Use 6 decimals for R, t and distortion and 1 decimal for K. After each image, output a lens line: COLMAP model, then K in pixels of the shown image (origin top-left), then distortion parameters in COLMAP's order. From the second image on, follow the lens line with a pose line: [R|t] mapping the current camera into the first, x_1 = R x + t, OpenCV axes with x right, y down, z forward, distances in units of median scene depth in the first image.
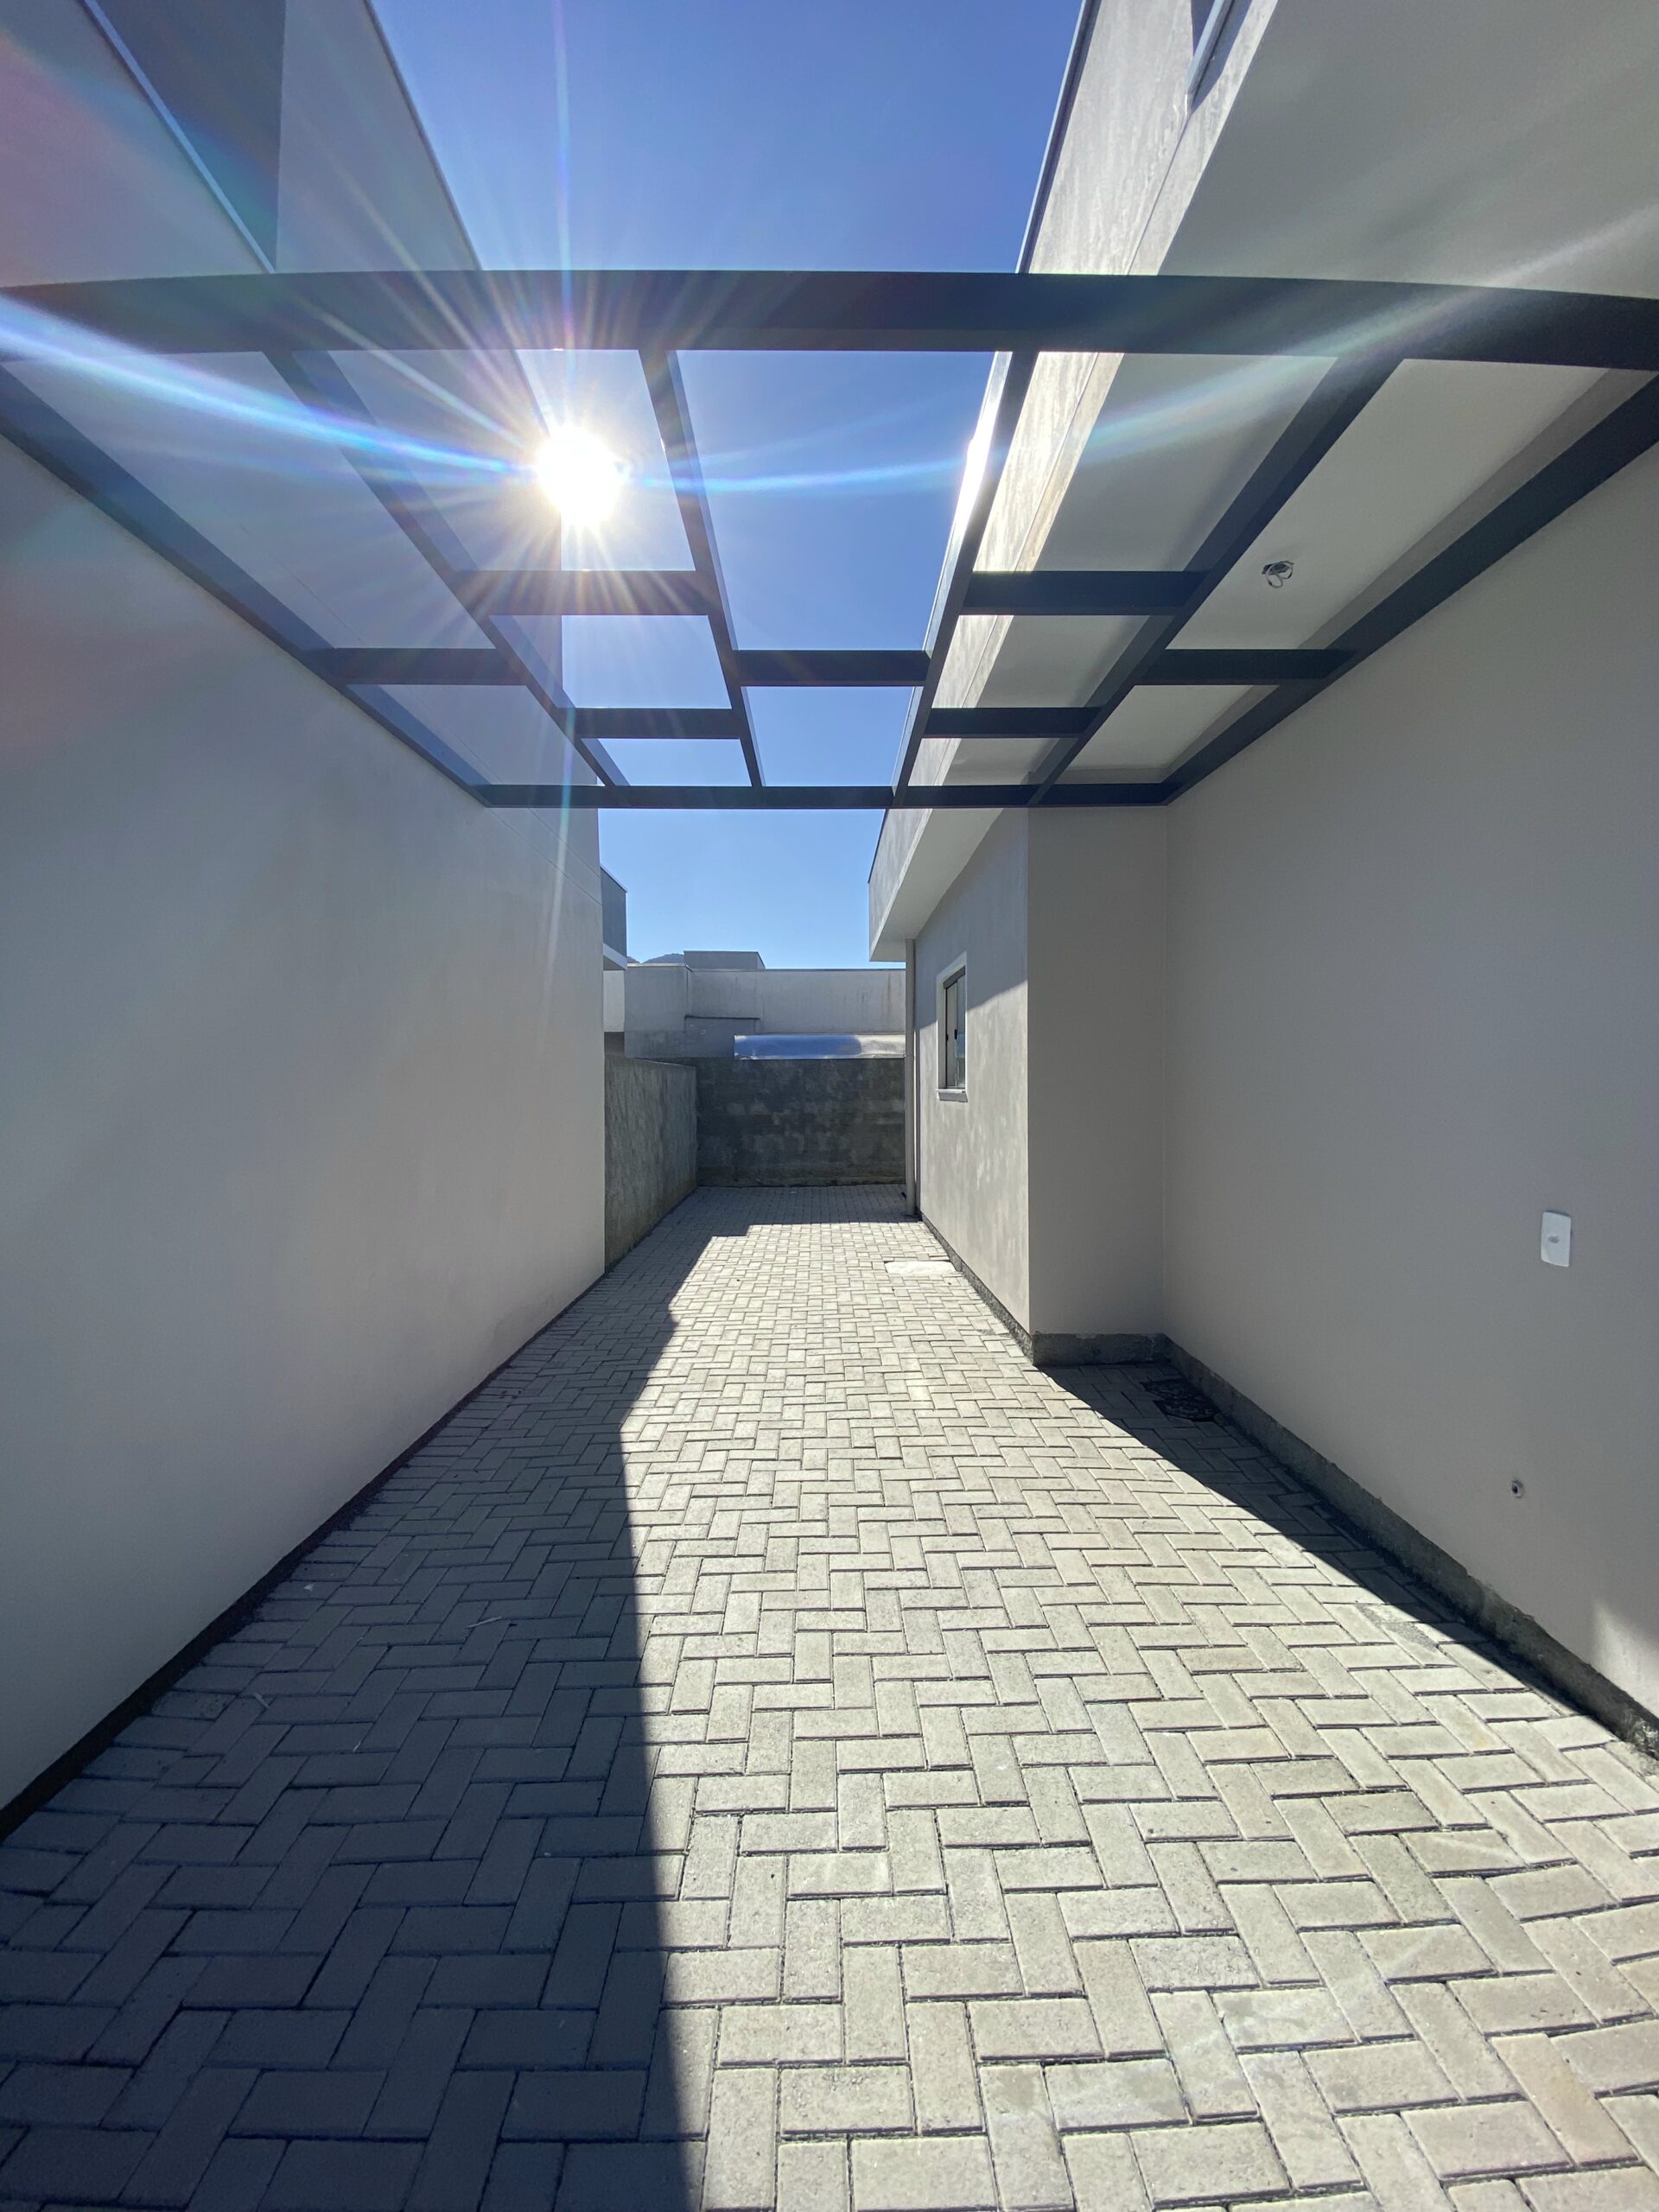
lens RADIAL K [[886.2, 0, 829.5], [0, 886.2, 1106.0], [0, 0, 1]] dist [-0.030116, -0.008474]
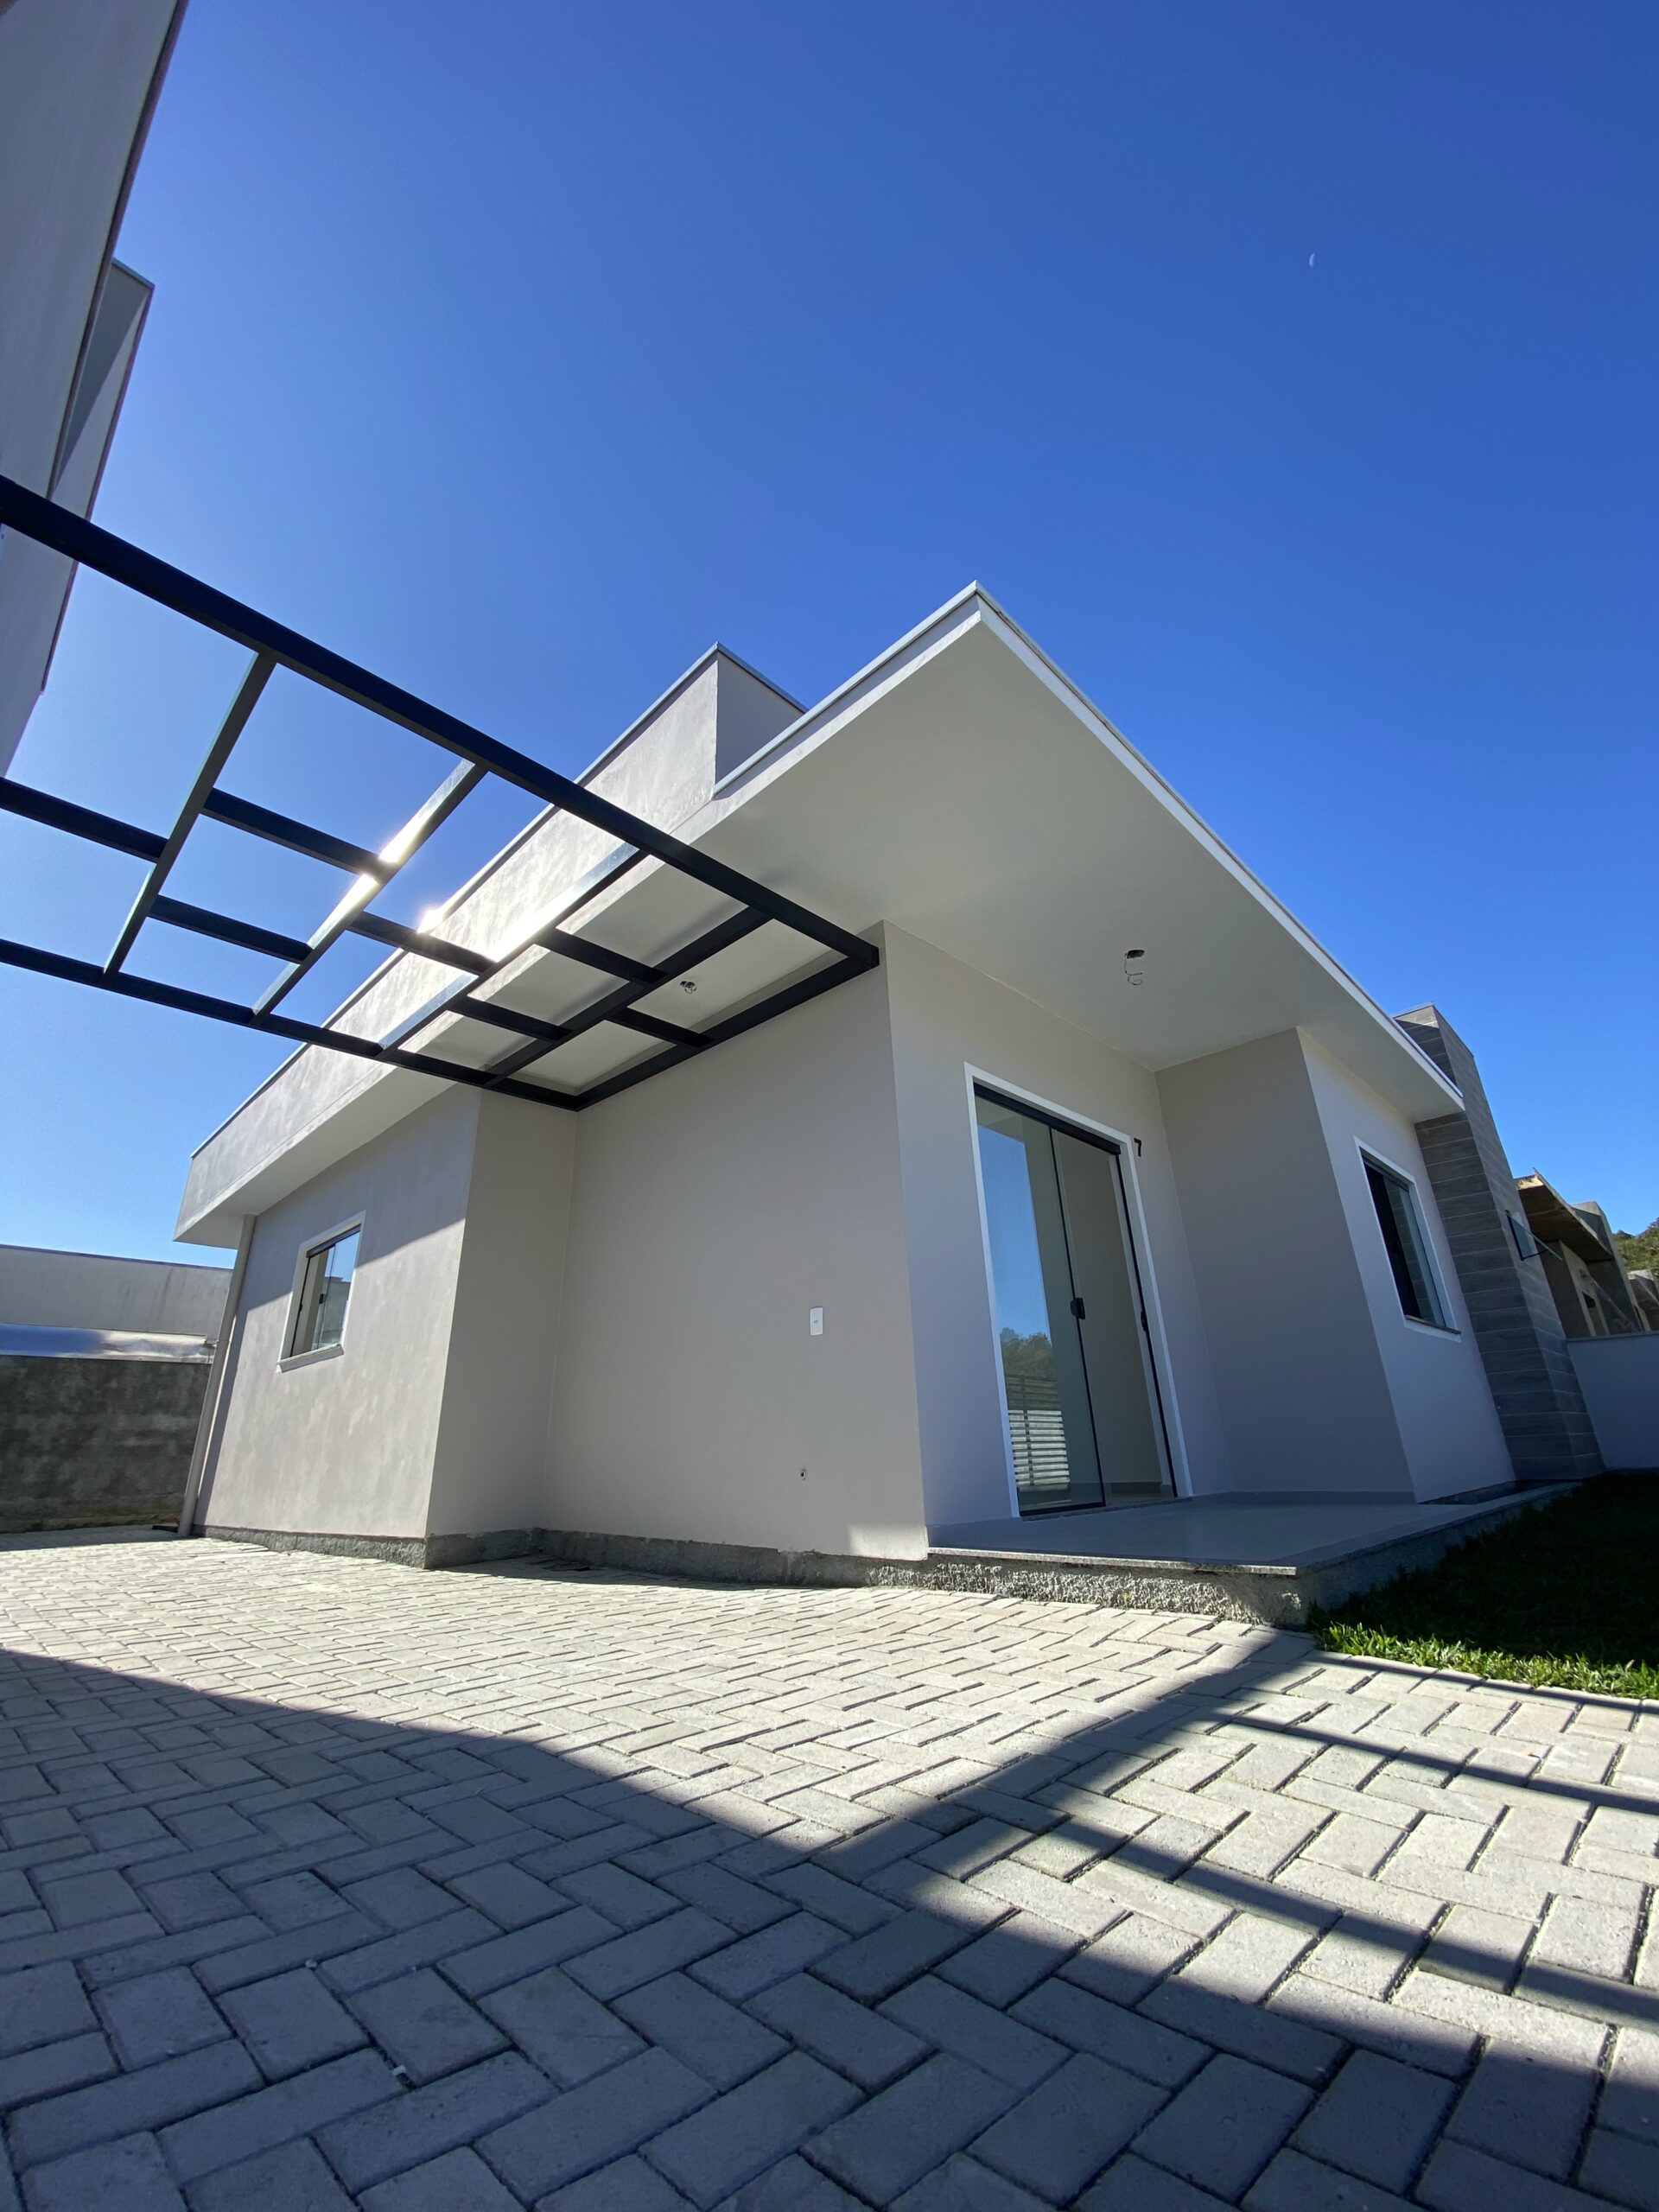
lens RADIAL K [[886.2, 0, 829.5], [0, 886.2, 1106.0], [0, 0, 1]] dist [-0.030116, -0.008474]
pose [[0.730883, 0.239691, 0.639030, -0.156335], [0.023103, 0.927078, -0.374156, 0.128035], [-0.682112, 0.288228, 0.672048, -0.149721]]
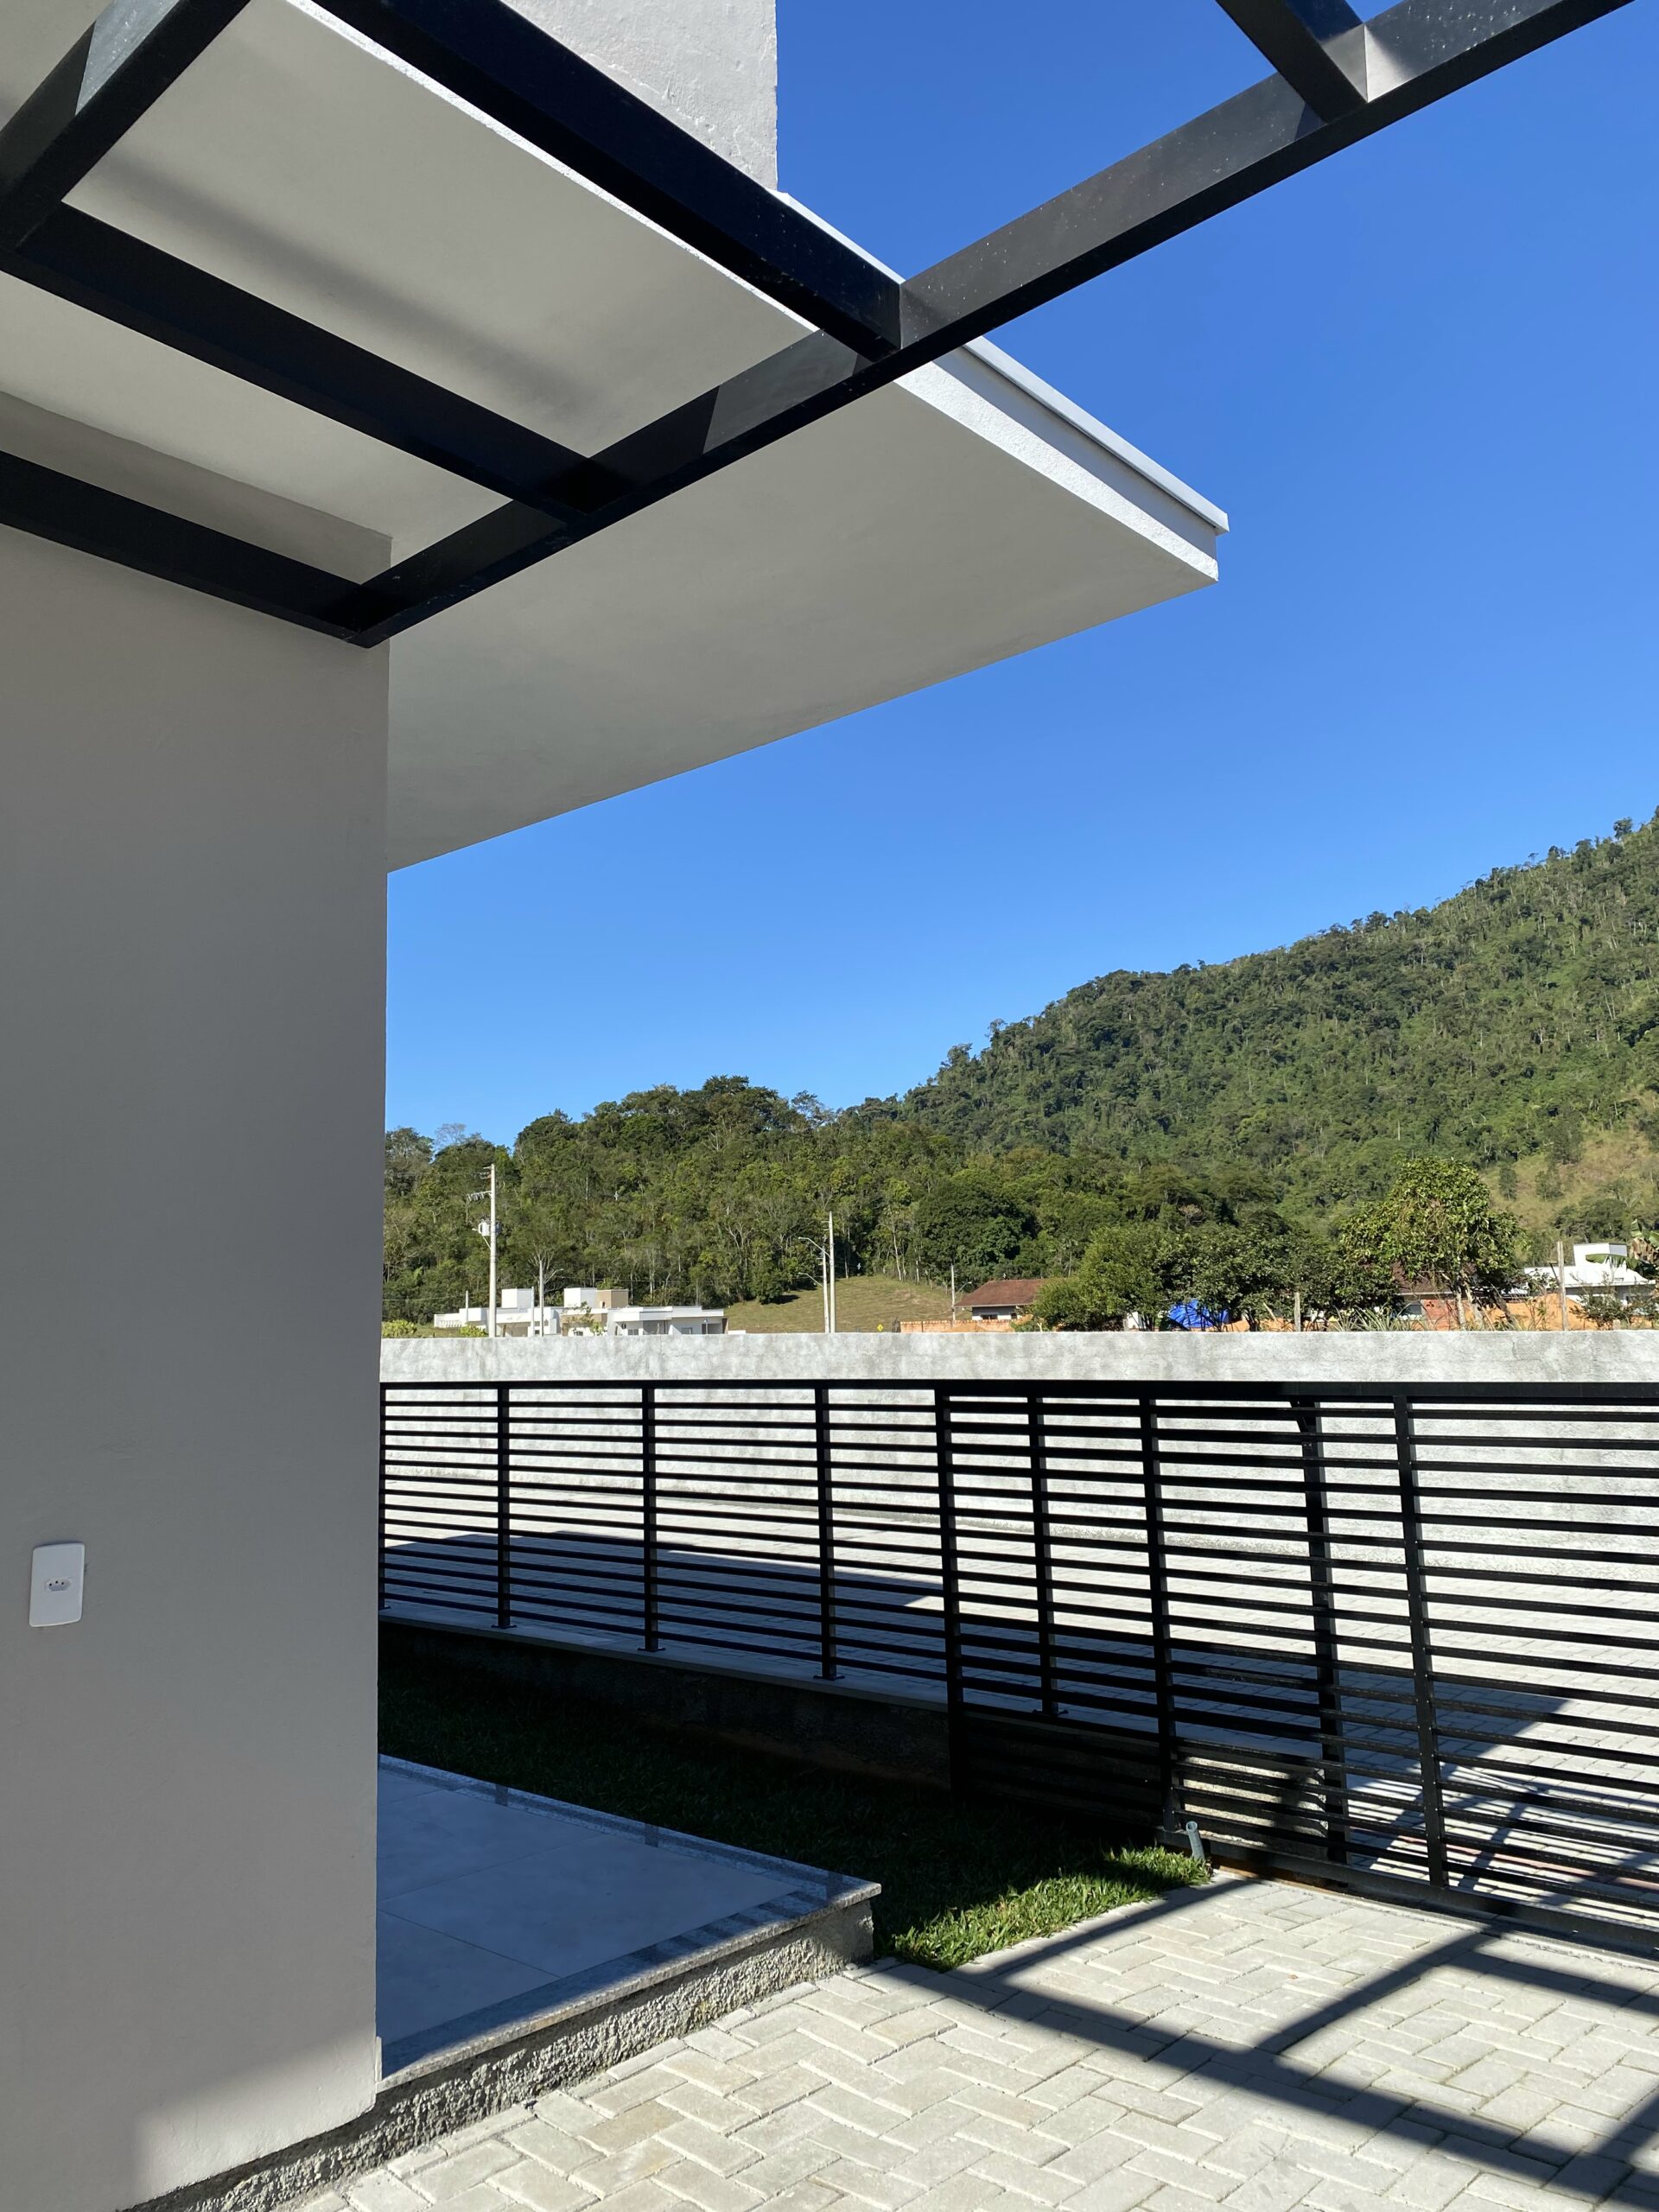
lens RADIAL K [[1768.8, 0, 829.5], [0, 1768.8, 1106.0], [0, 0, 1]] dist [-0.005320, -0.008092]
pose [[-0.712756, 0.114941, 0.691930, -0.162278], [0.043553, 0.991831, -0.119895, -0.006809], [-0.700058, -0.055320, -0.711939, 0.441057]]
